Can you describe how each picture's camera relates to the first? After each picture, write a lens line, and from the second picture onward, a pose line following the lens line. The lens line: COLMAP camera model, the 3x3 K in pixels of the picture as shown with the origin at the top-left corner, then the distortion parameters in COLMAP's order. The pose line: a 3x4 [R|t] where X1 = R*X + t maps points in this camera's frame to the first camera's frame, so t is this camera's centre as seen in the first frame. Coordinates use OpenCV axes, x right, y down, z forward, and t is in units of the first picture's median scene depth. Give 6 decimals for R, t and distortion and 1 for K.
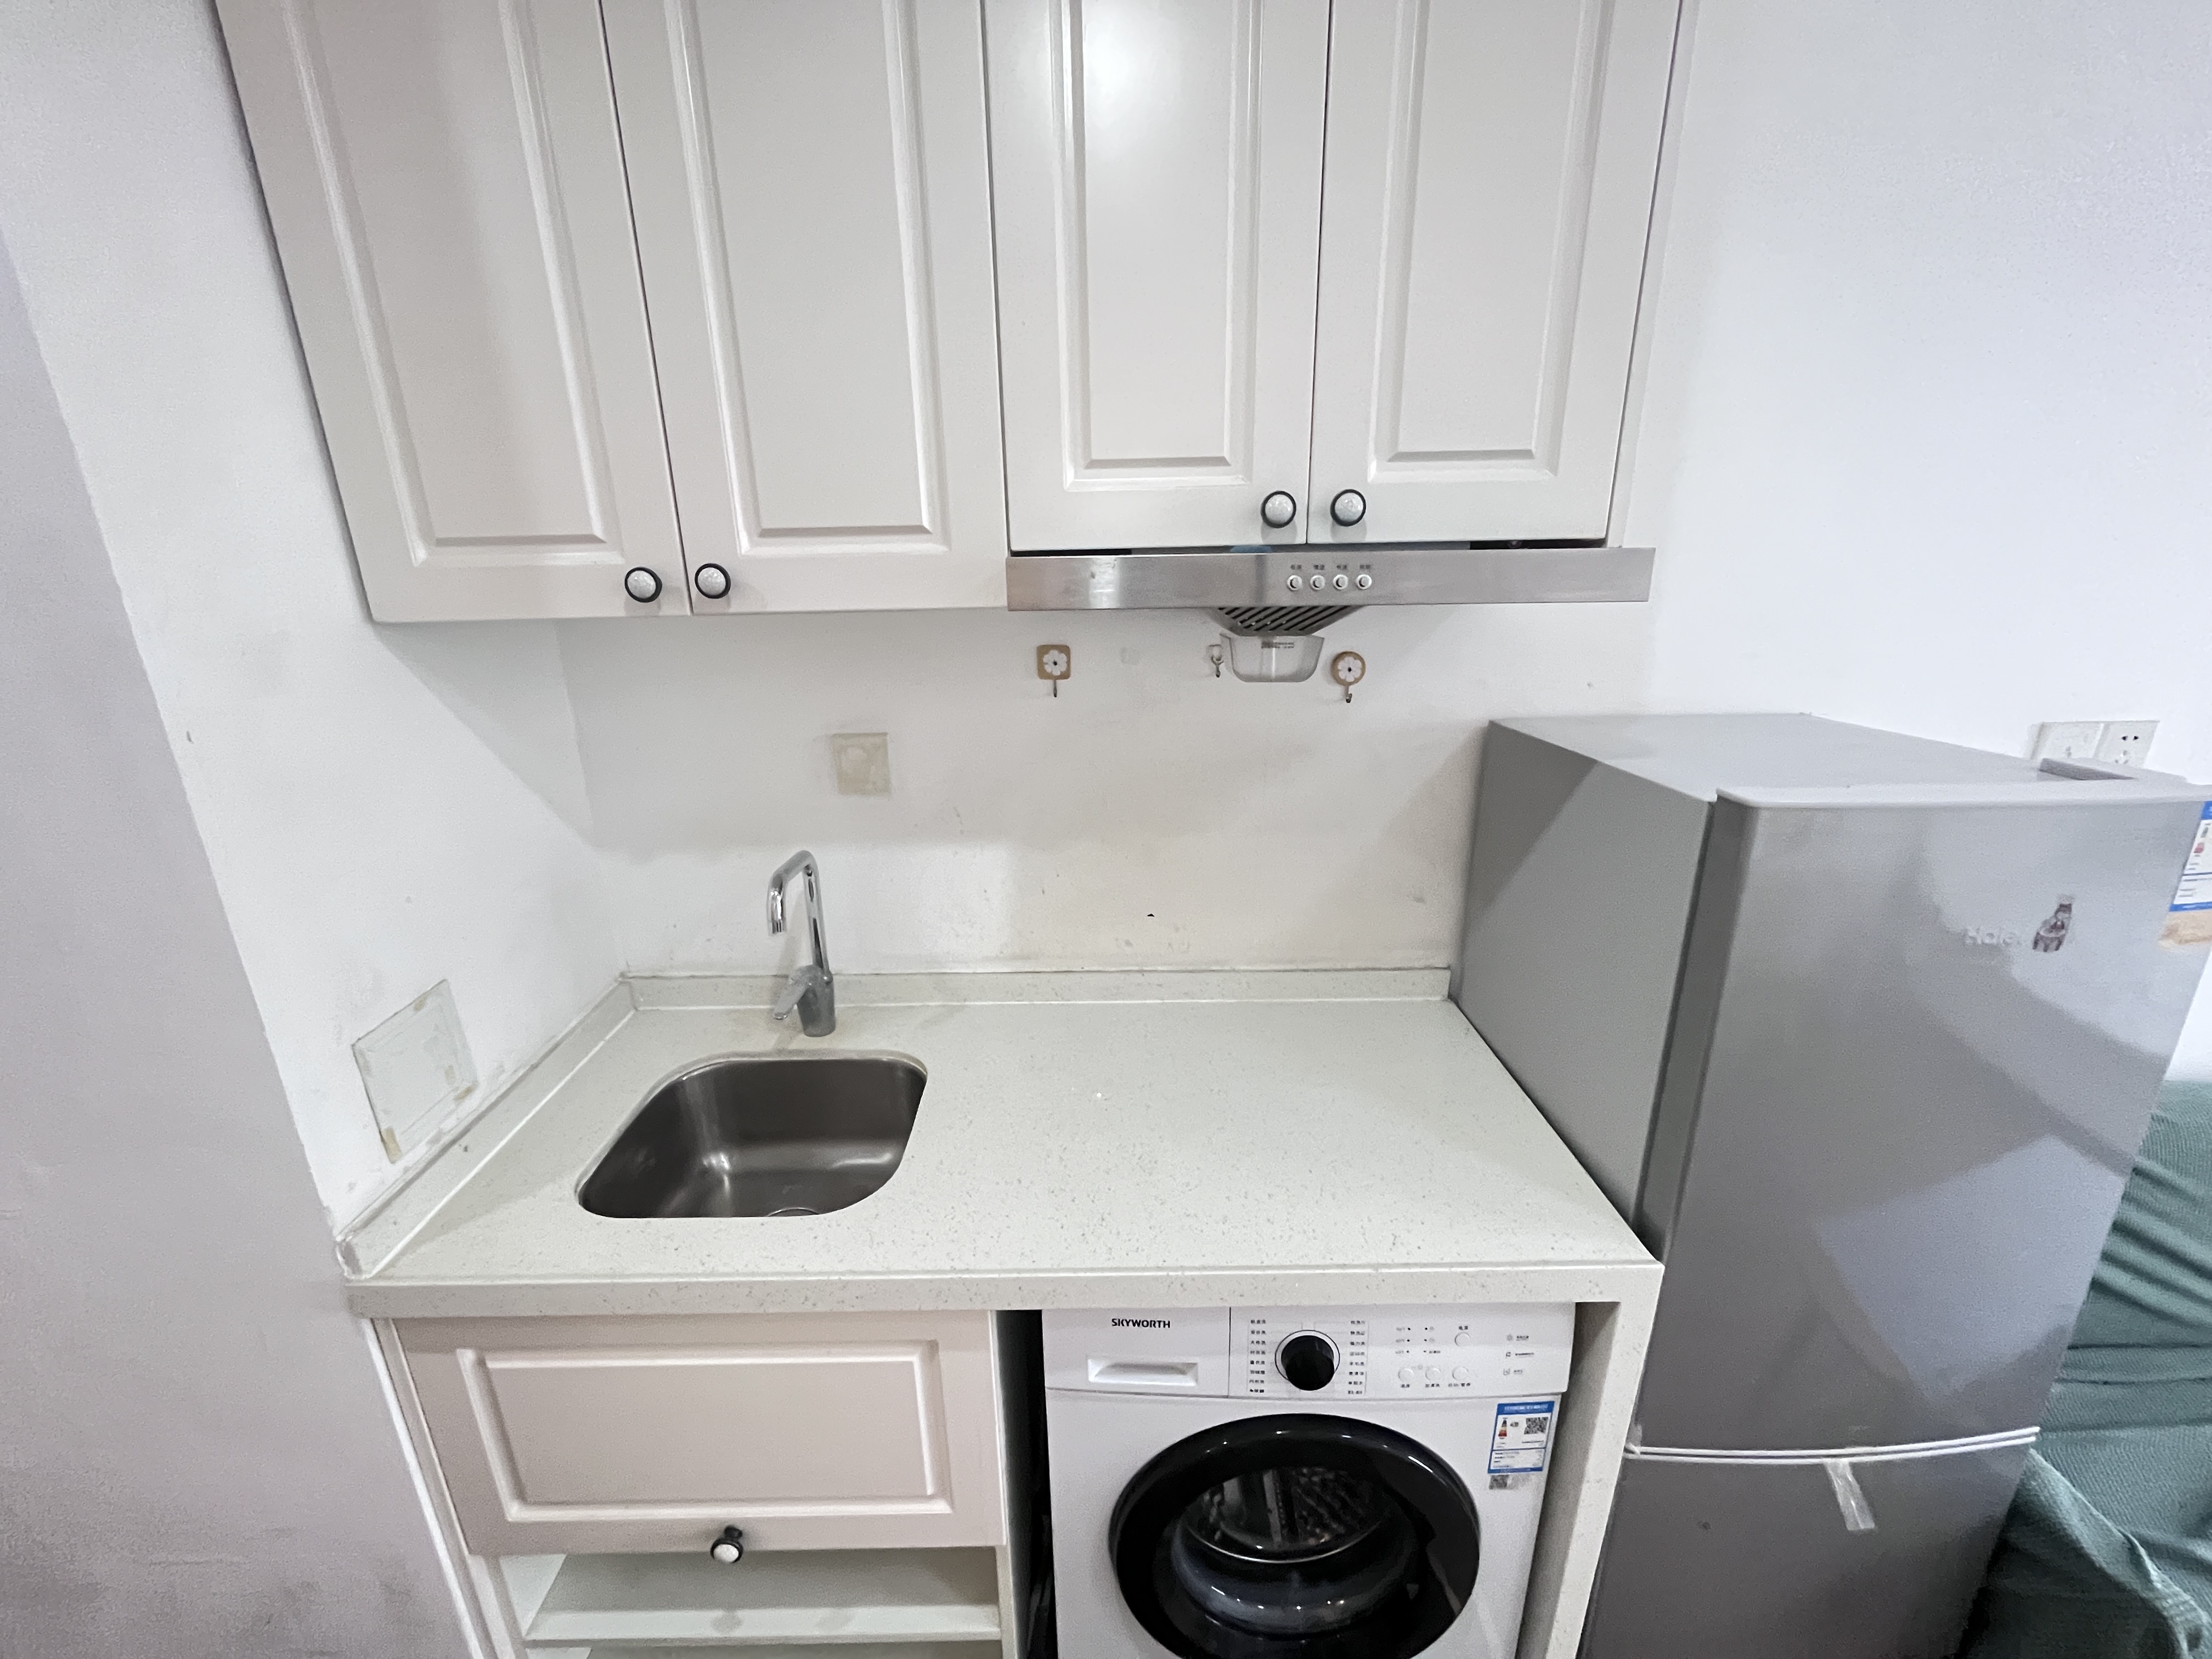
lens RADIAL K [[897.2, 0, 1106.0], [0, 897.2, 829.5], [0, 0, 1]] dist [-0.003940, 0.000212]
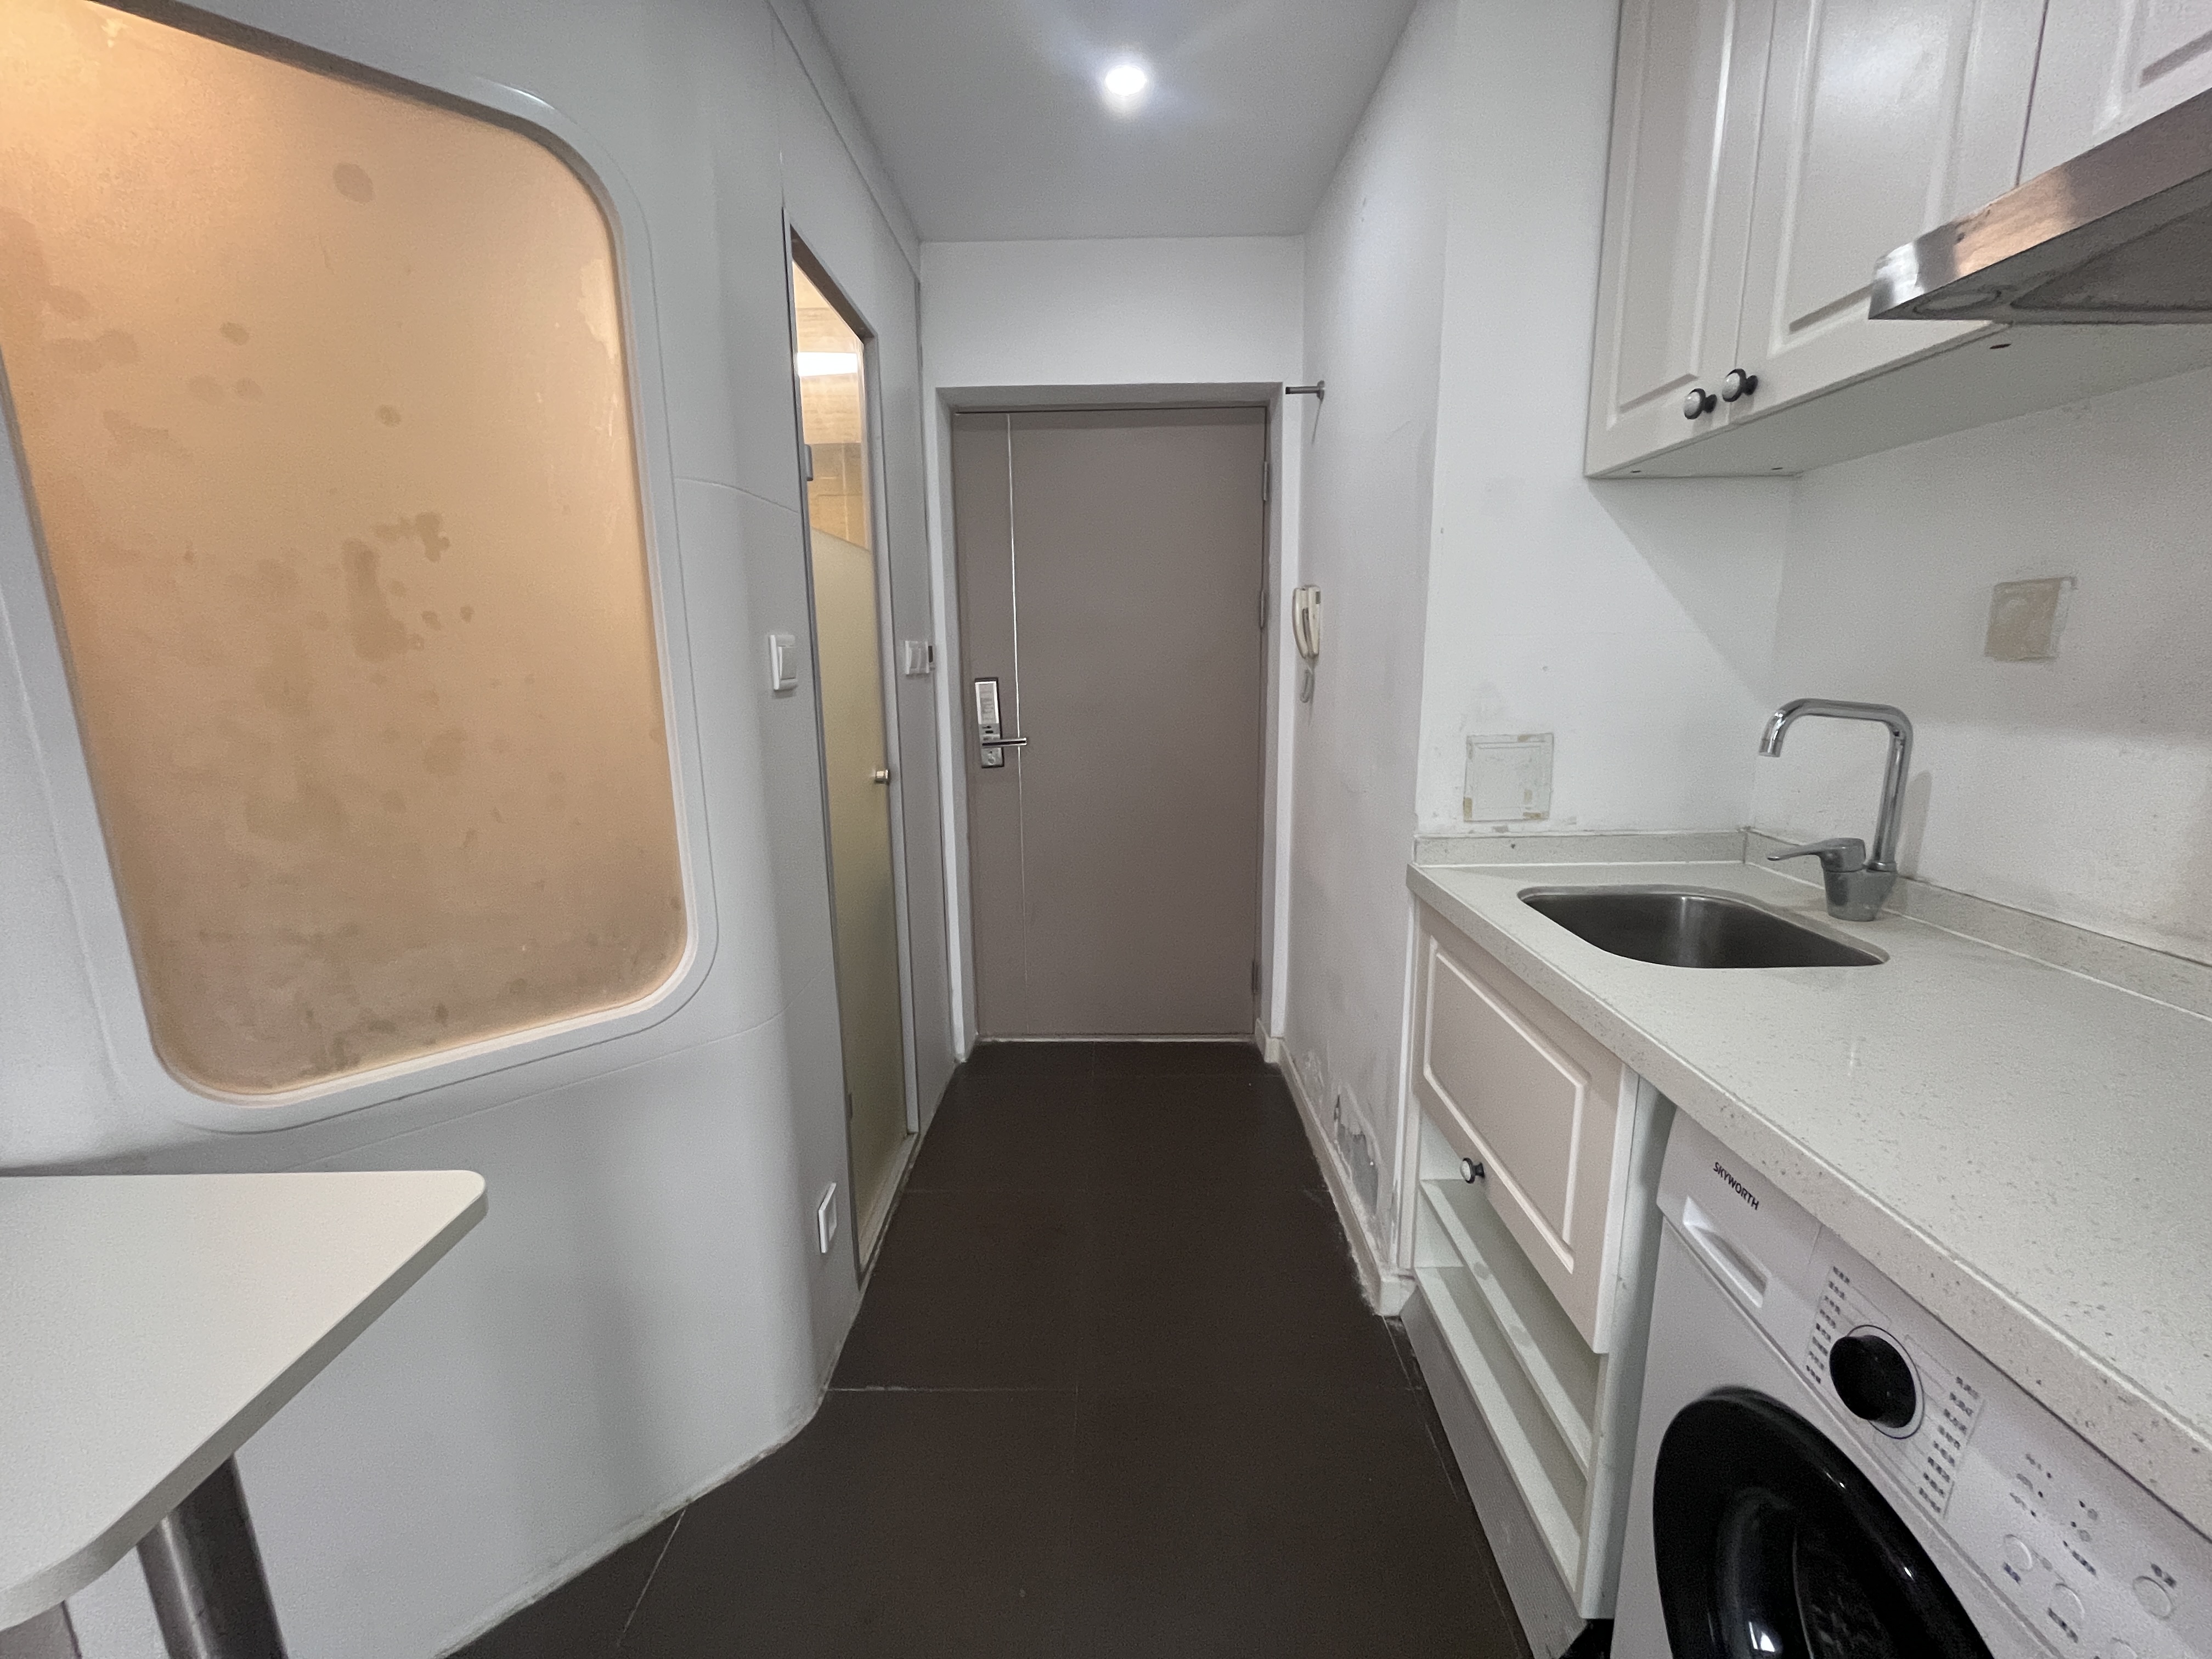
lens RADIAL K [[897.2, 0, 1106.0], [0, 897.2, 829.5], [0, 0, 1]] dist [-0.003940, 0.000212]
pose [[-0.011990, 0.211461, -0.977313, 0.739040], [-0.283169, 0.936655, 0.206138, 0.226176], [0.958995, 0.279217, 0.048649, 0.296396]]
